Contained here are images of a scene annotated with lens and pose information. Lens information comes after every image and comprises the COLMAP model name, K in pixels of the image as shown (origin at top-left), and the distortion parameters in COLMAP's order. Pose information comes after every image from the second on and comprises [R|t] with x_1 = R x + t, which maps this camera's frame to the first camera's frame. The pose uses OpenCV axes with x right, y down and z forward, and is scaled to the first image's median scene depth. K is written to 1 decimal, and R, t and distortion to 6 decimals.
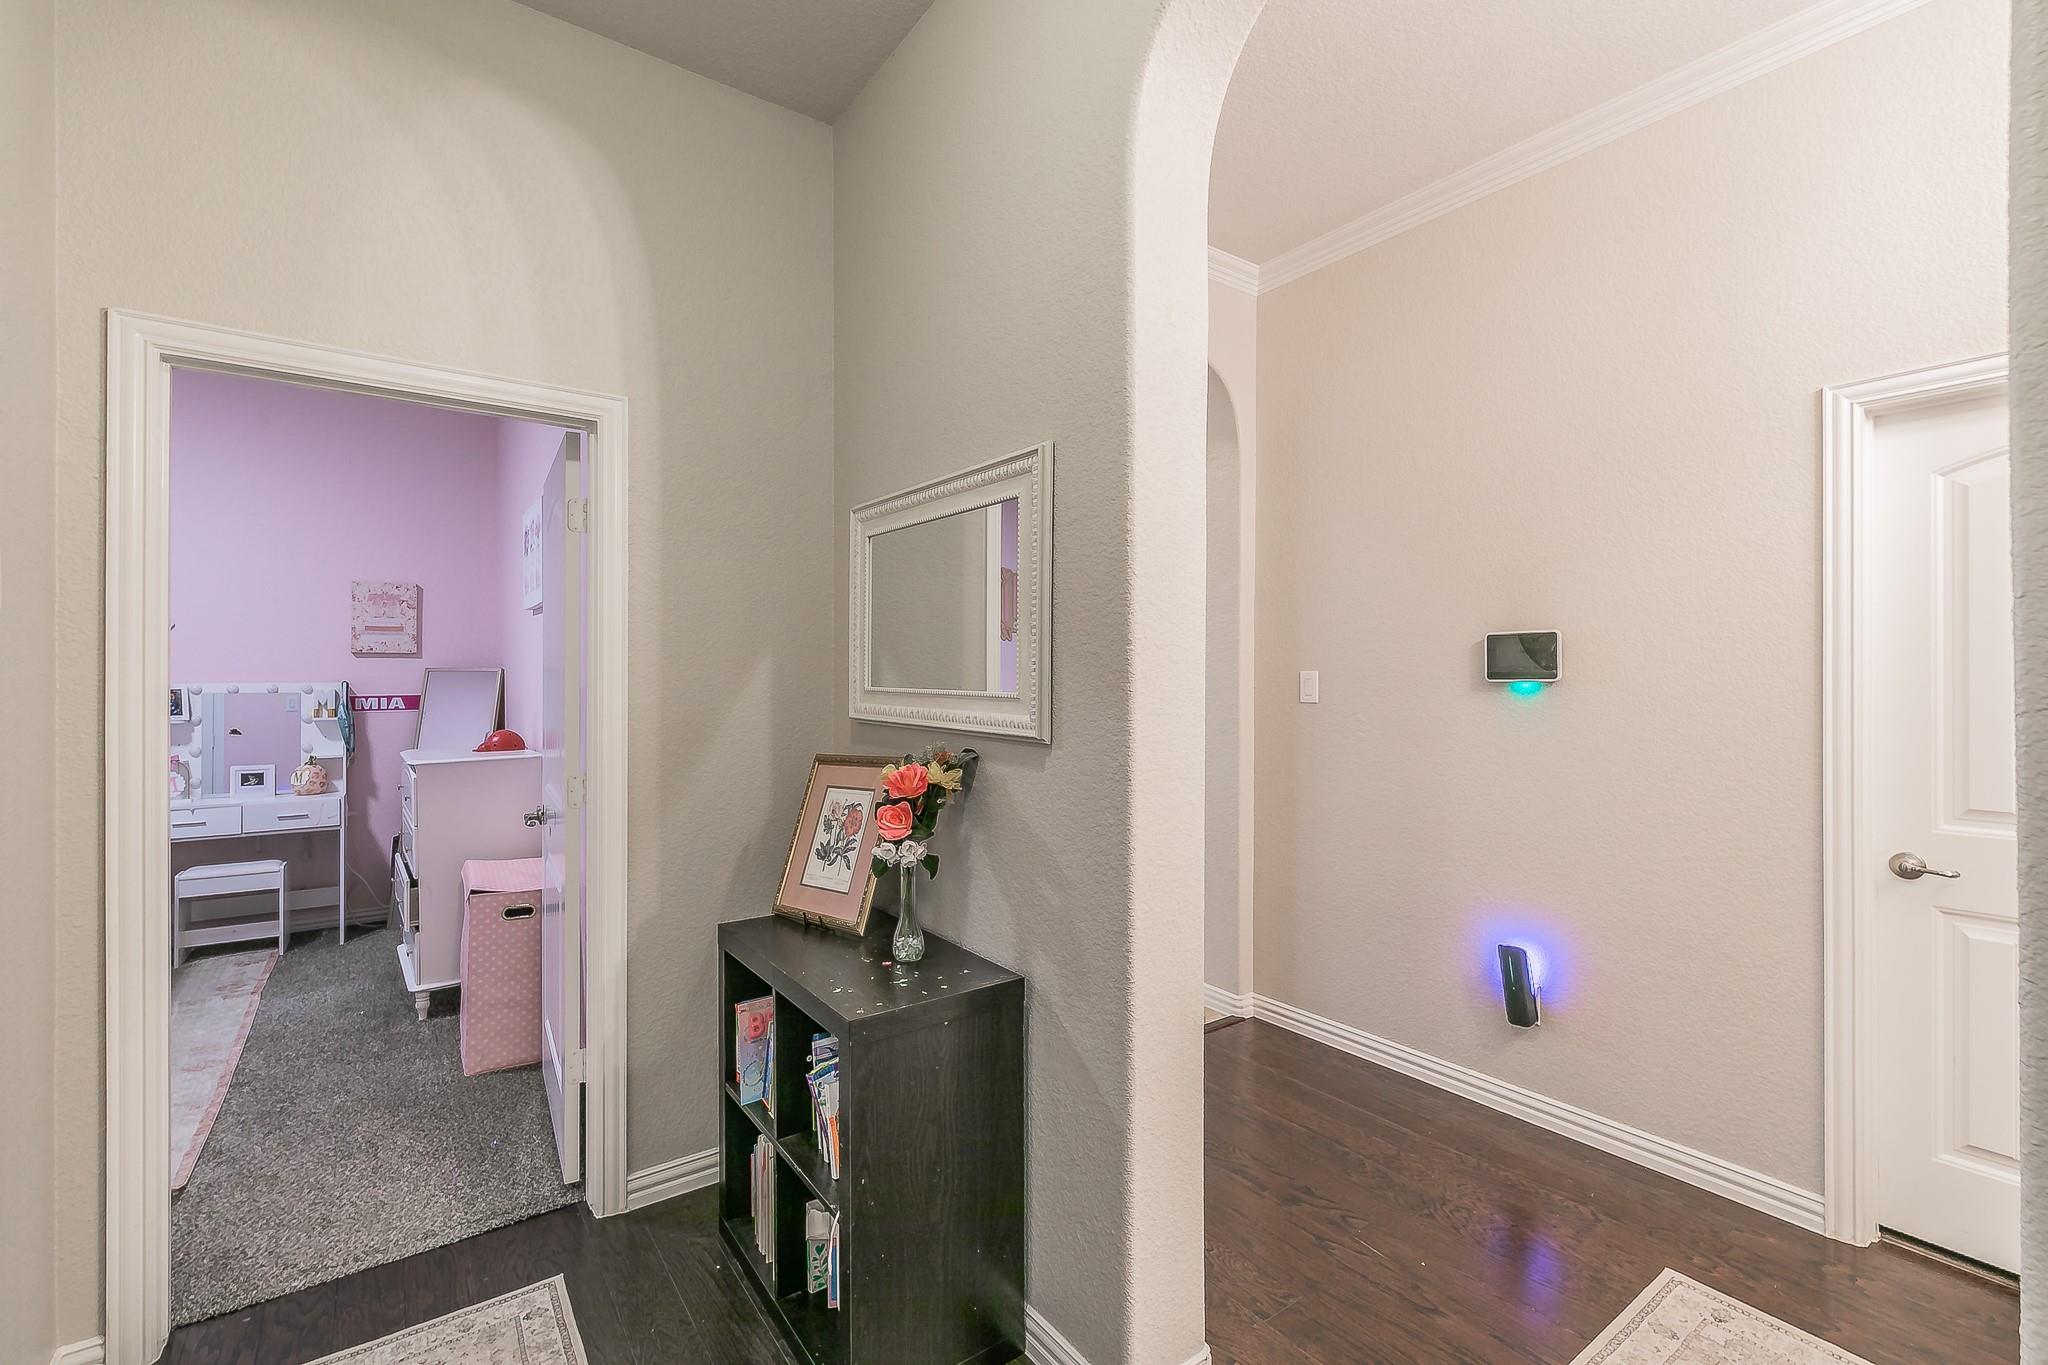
lens RADIAL K [[884.1, 0, 1028.3], [0, 884.1, 677.2], [0, 0, 1]] dist [0.001004, 0.000050]
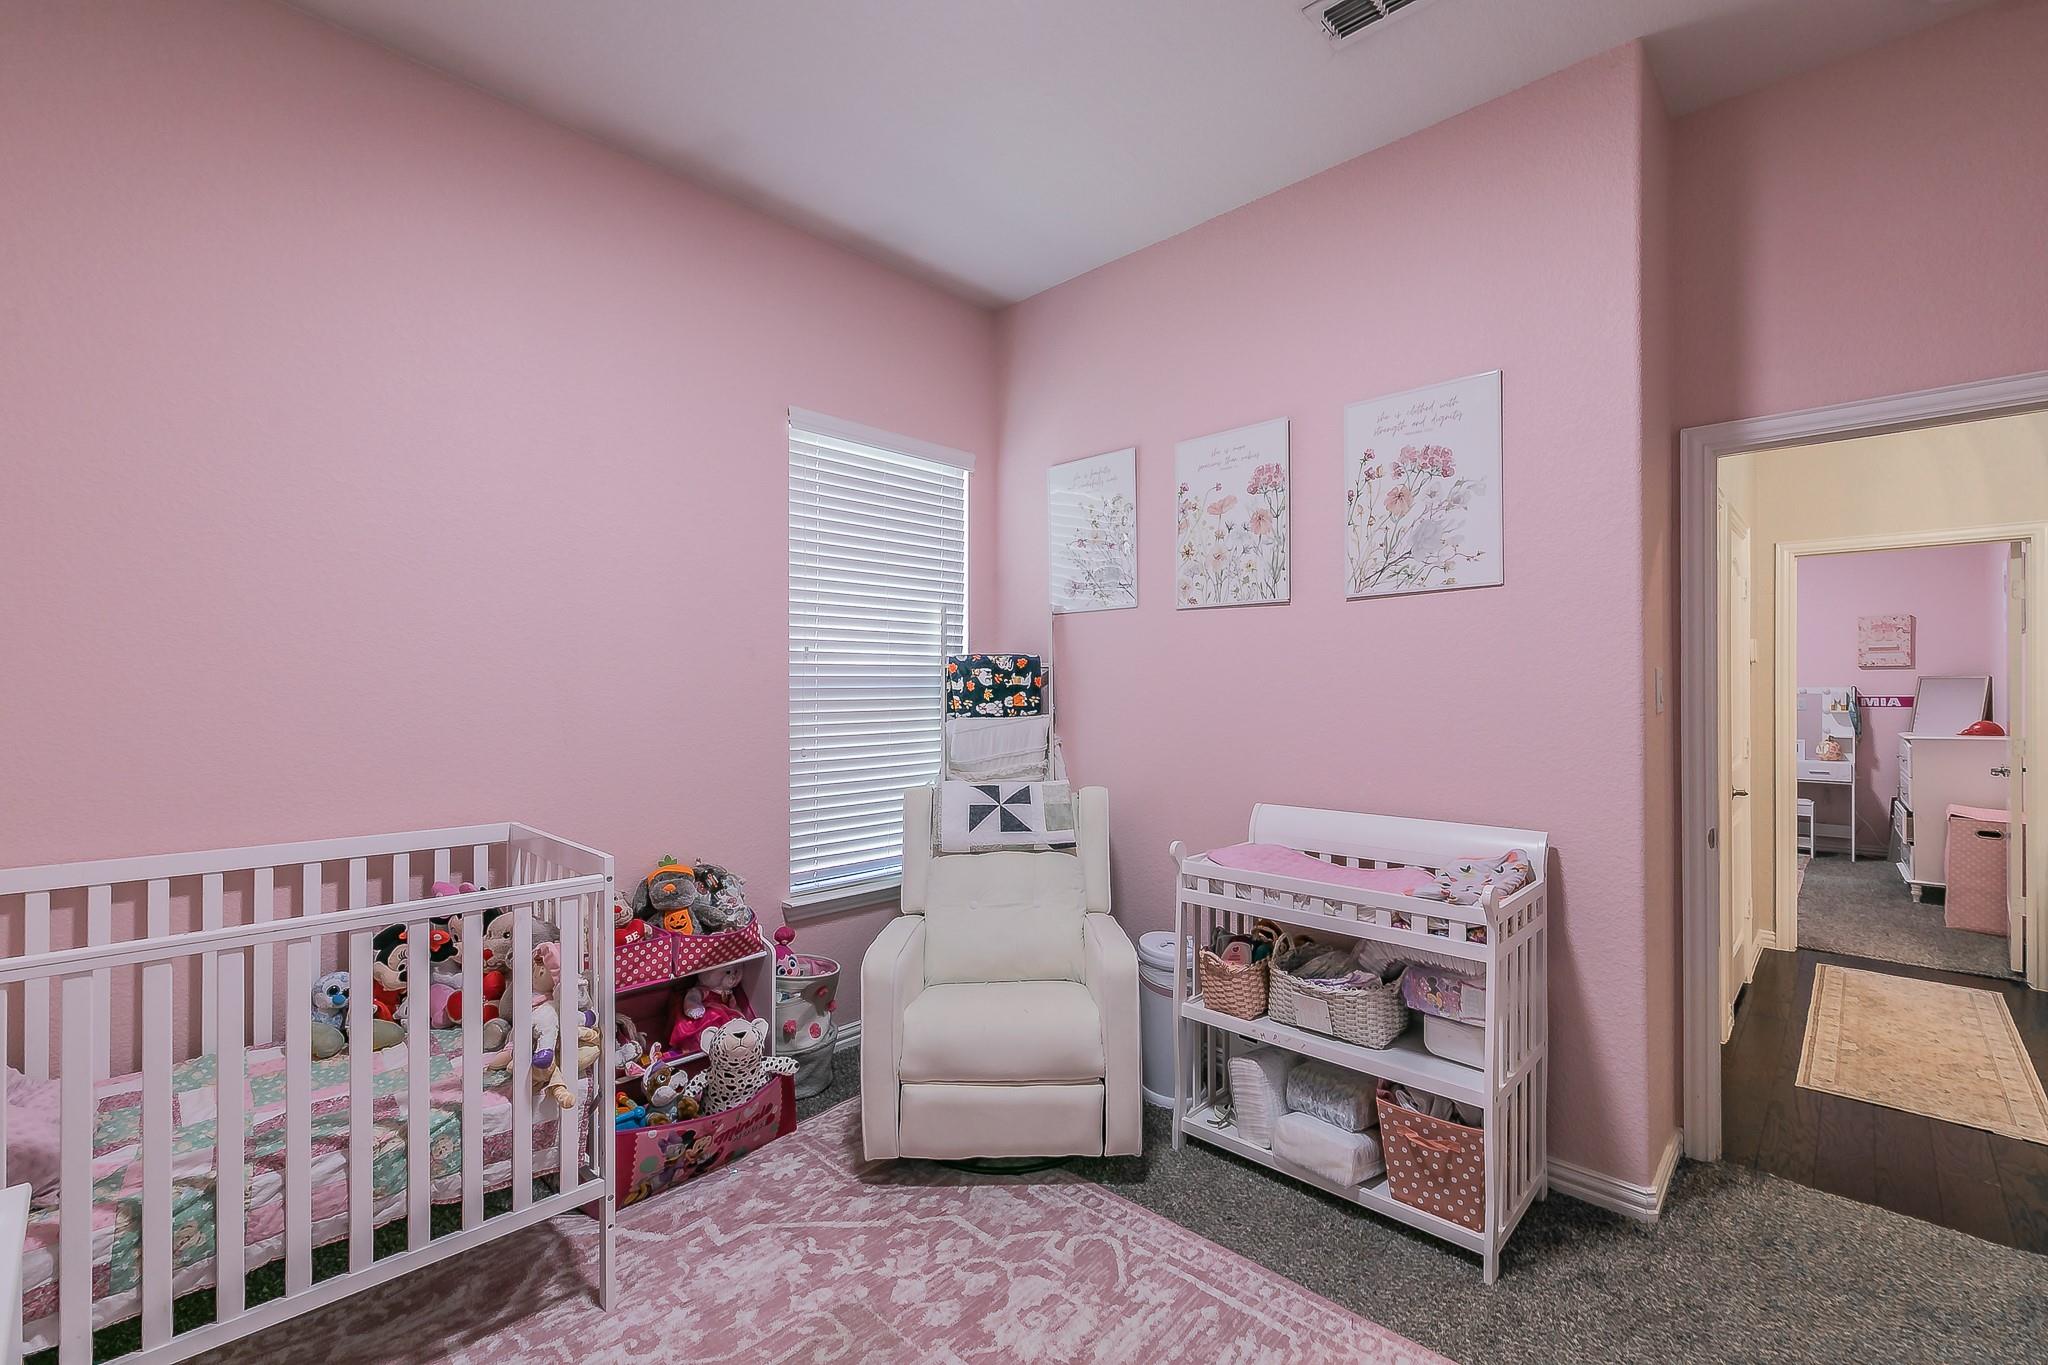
lens RADIAL K [[884.1, 0, 1030.7], [0, 884.1, 688.9], [0, 0, 1]] dist [0.001004, 0.000050]
pose [[0.183521, 0.000052, -0.983016, 0.424785], [0.002916, 0.999996, 0.000598, 0.004379], [0.983011, -0.002977, 0.183520, -0.619545]]
